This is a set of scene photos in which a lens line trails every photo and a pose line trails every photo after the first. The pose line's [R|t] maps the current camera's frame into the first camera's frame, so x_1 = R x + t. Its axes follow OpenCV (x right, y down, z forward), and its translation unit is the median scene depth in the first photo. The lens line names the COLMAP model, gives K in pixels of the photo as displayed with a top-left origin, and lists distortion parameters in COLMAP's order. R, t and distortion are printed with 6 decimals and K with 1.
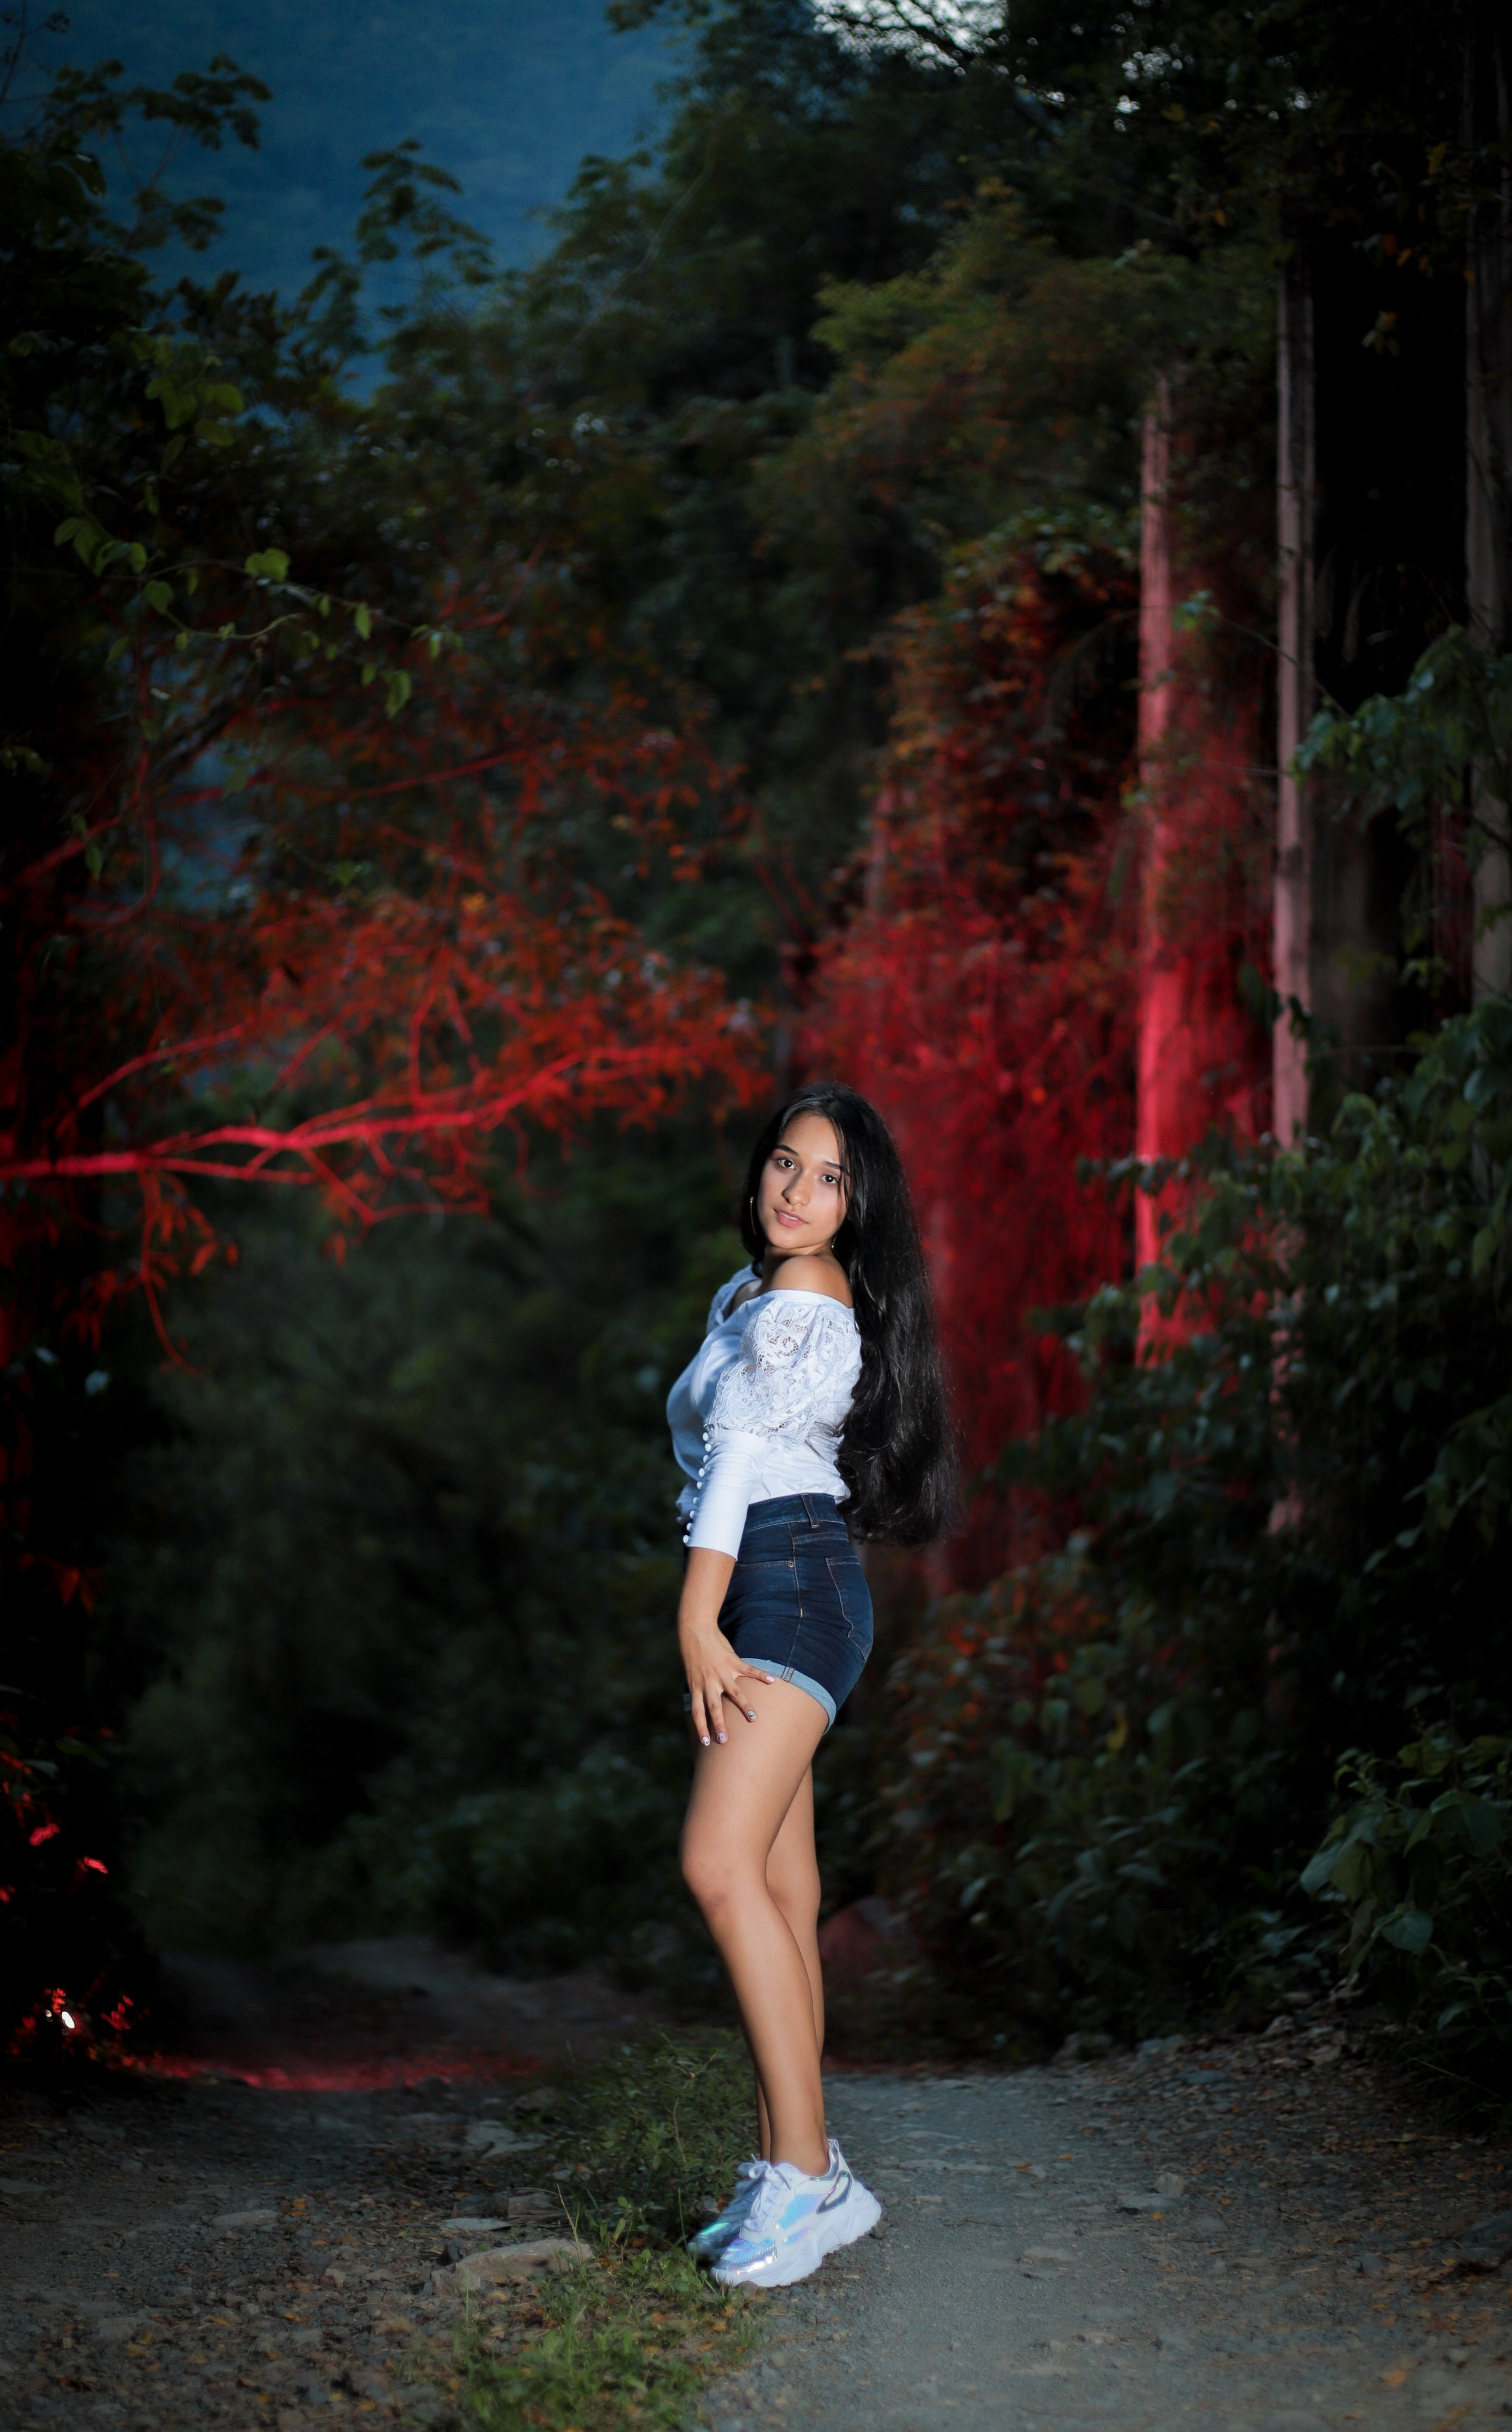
lens RADIAL K [[4464.3, 0, 756.0], [0, 4464.3, 1216.0], [0, 0, 1]] dist [-0.047128, -0.115460]
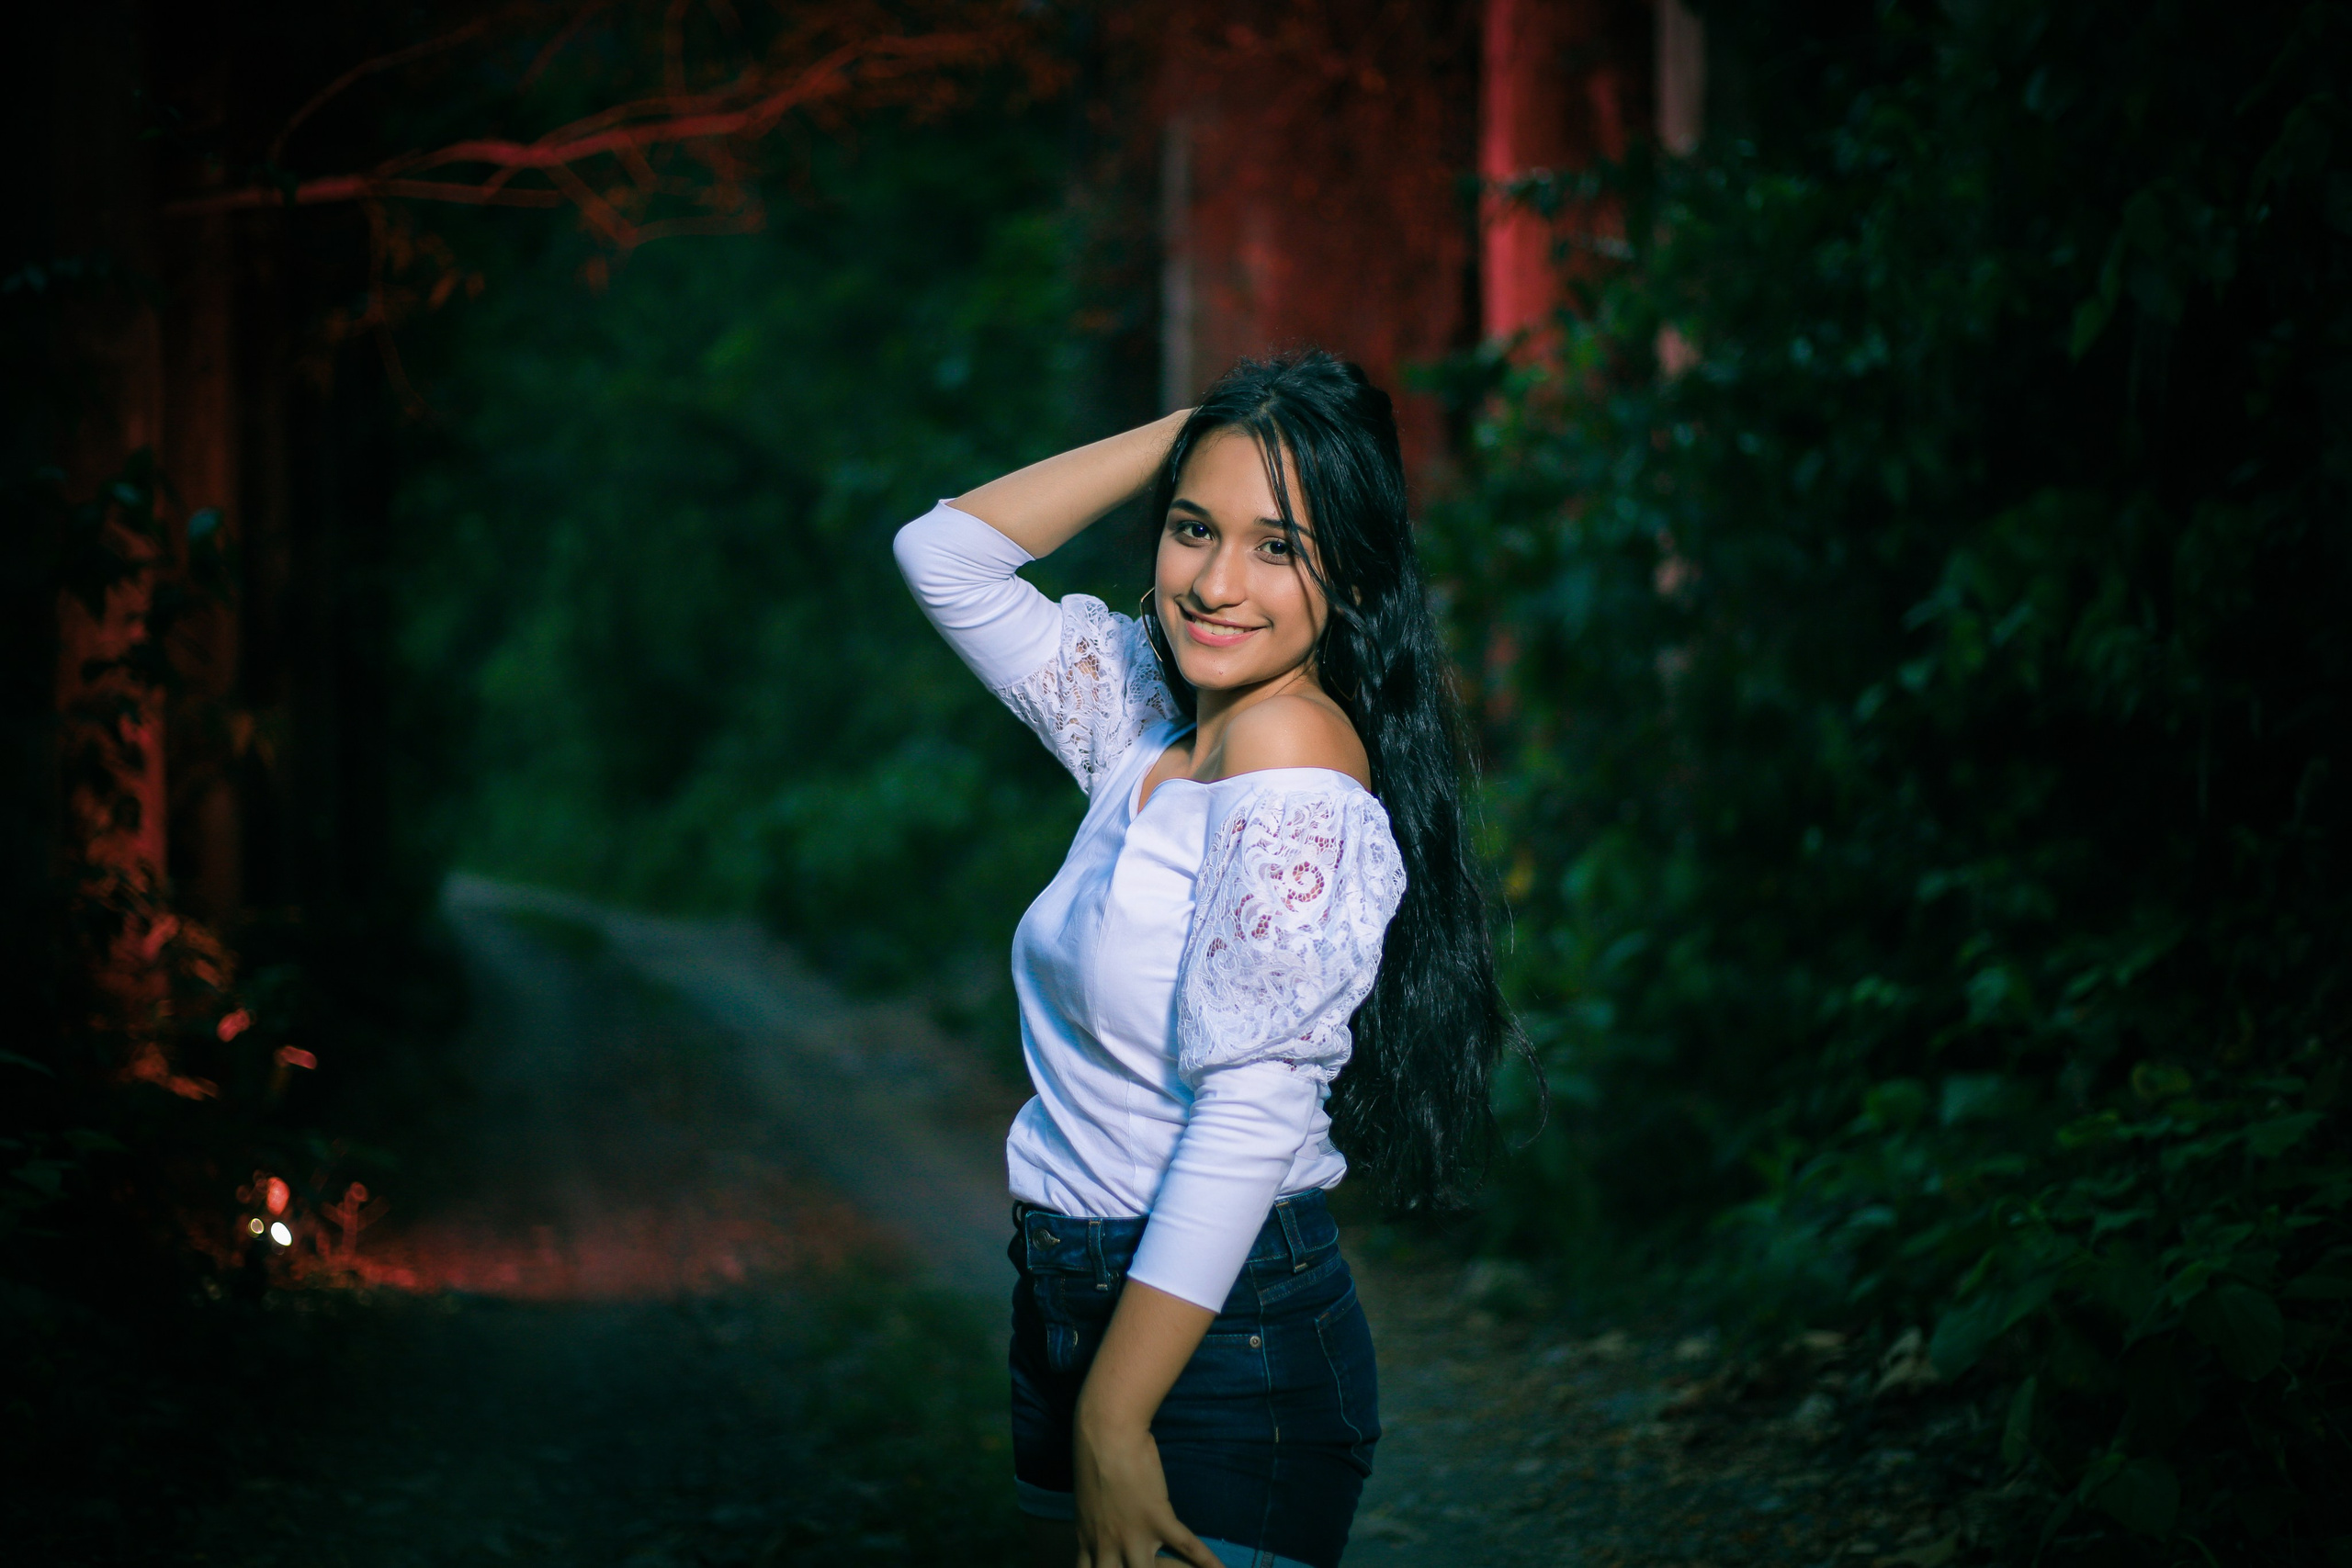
lens RADIAL K [[3590.6, 0, 1176.0], [0, 3590.6, 784.0], [0, 0, 1]] dist [-0.082549, -0.152711]
pose [[0.999141, -0.030222, 0.028350, -0.000443], [0.024777, 0.984103, 0.175862, -0.015792], [-0.033214, -0.175008, 0.984007, 0.277750]]
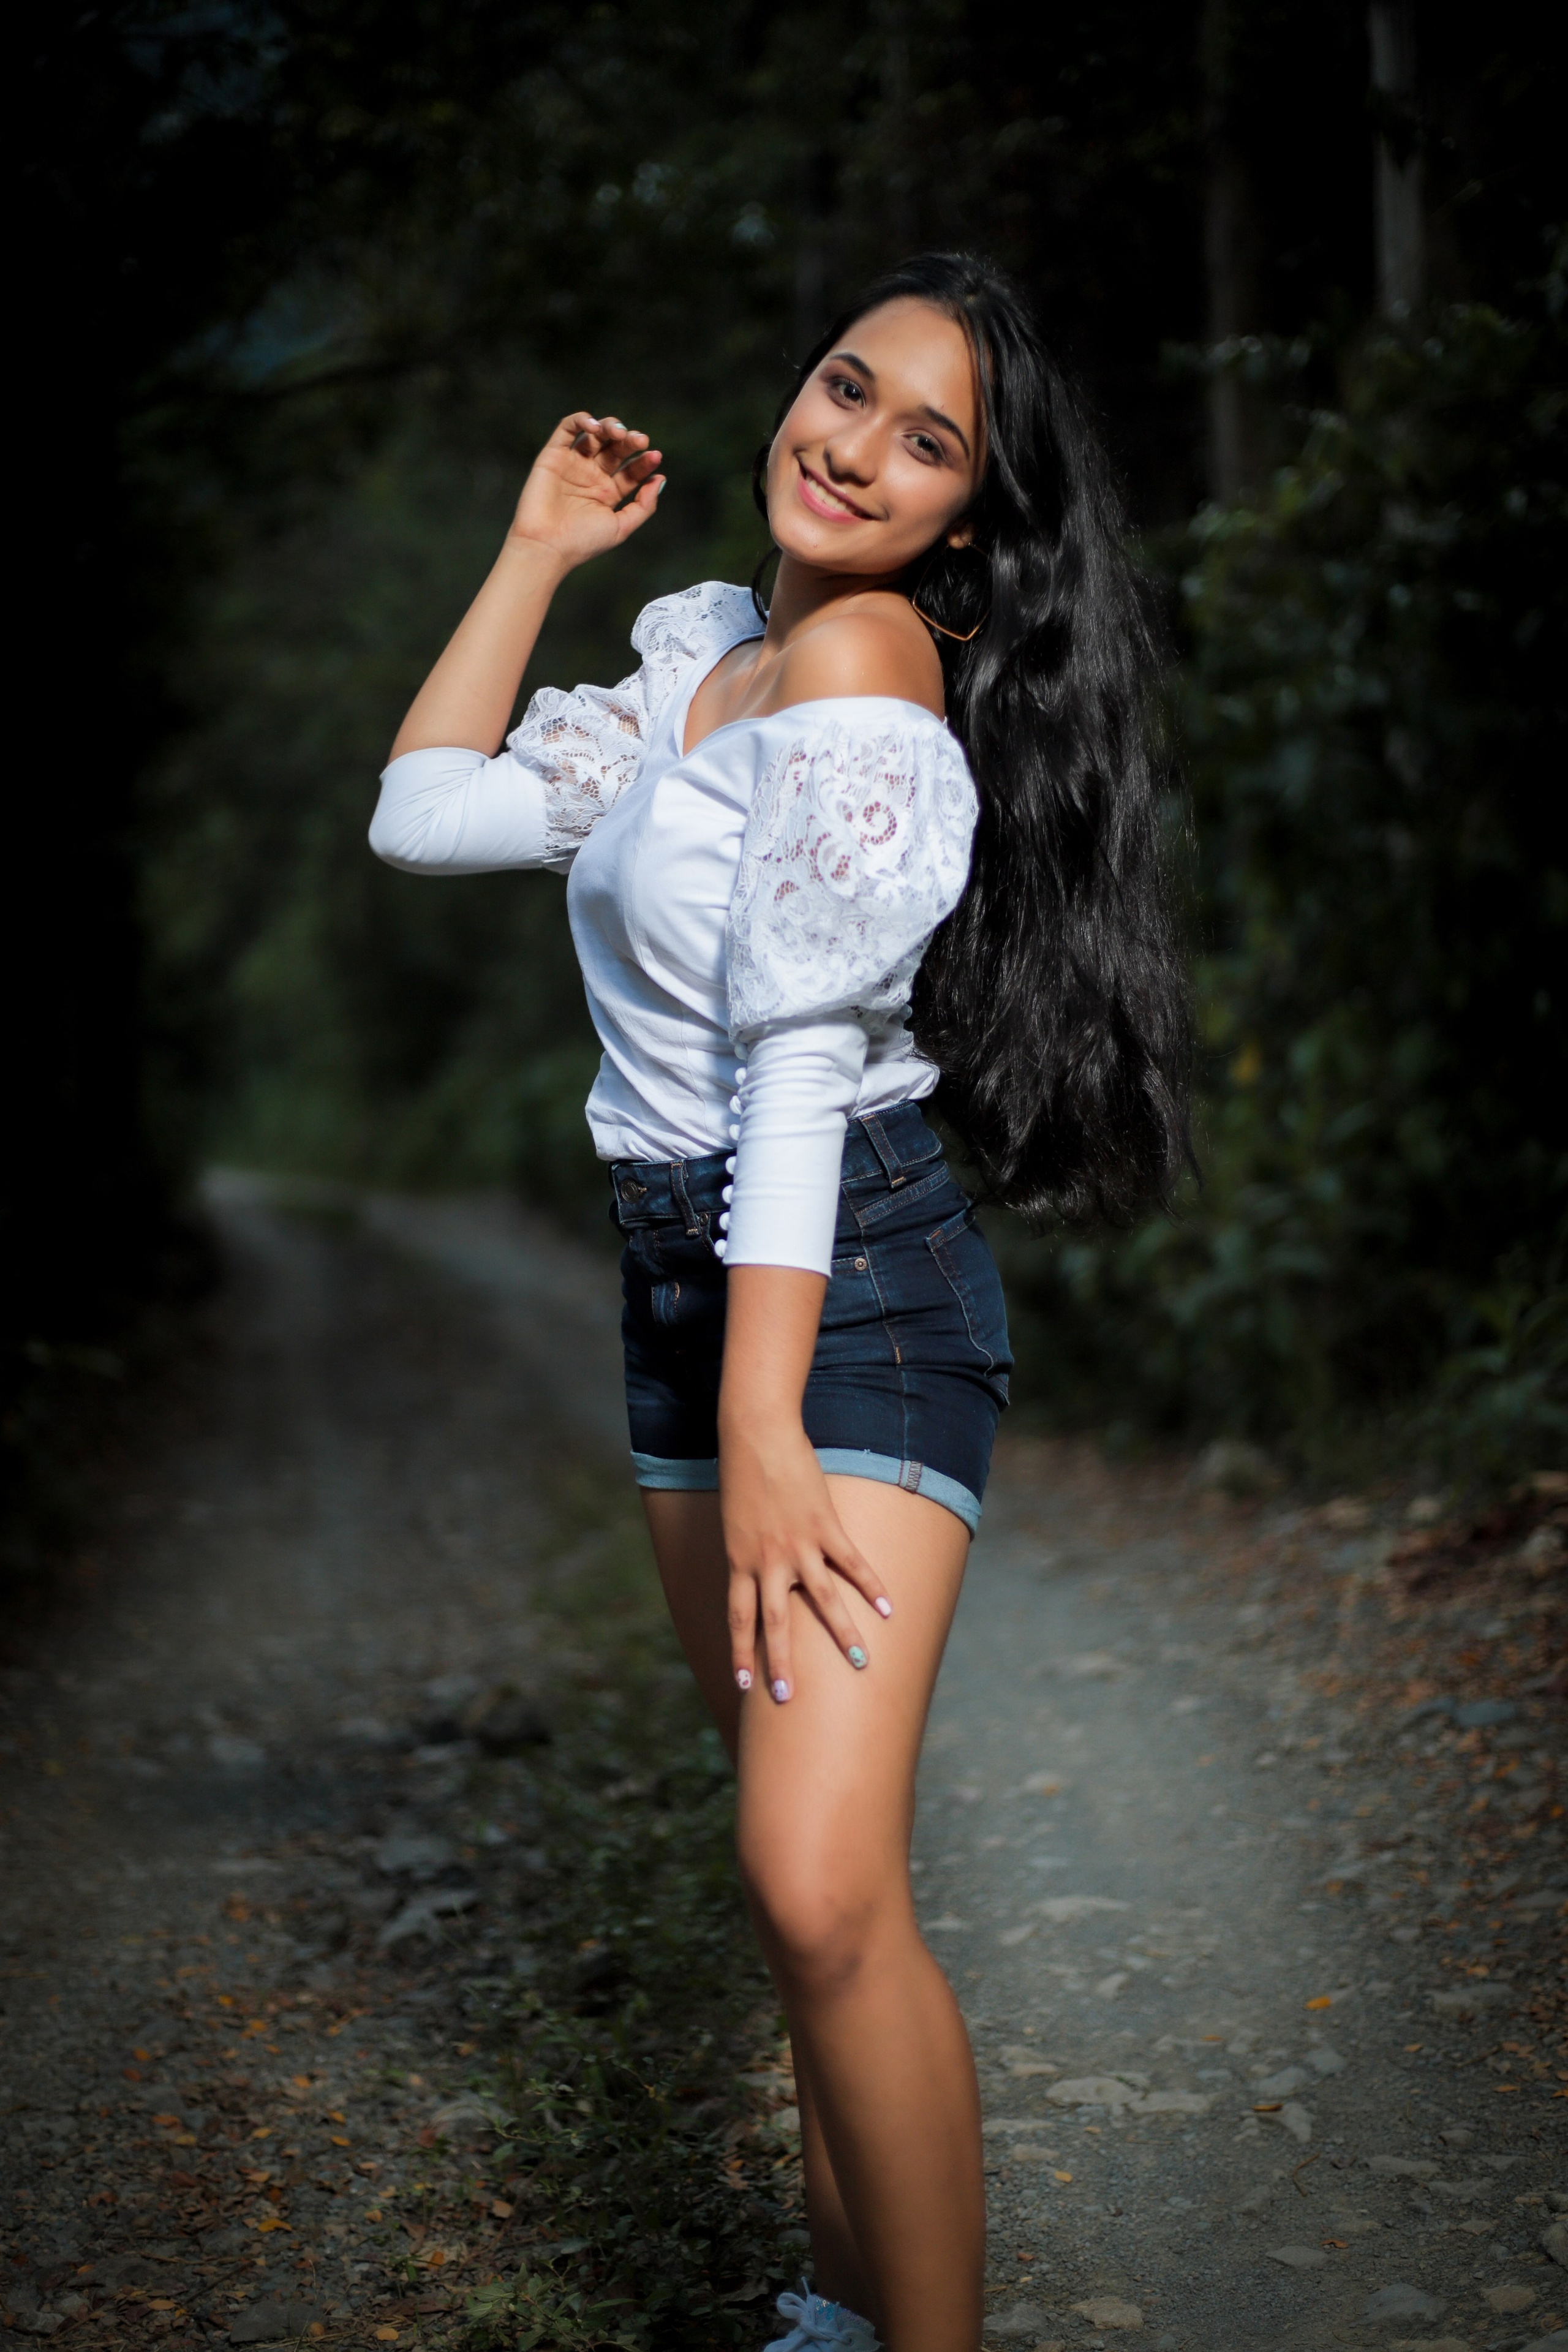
lens RADIAL K [[3591.0, 0, 784.0], [0, 3591.0, 1176.0], [0, 0, 1]] dist [-0.082549, -0.152711]
pose [[0.998112, -0.057888, -0.020511, 0.007333], [0.060766, 0.979269, 0.193234, 0.003827], [0.008899, -0.194115, 0.980938, 0.281072]]
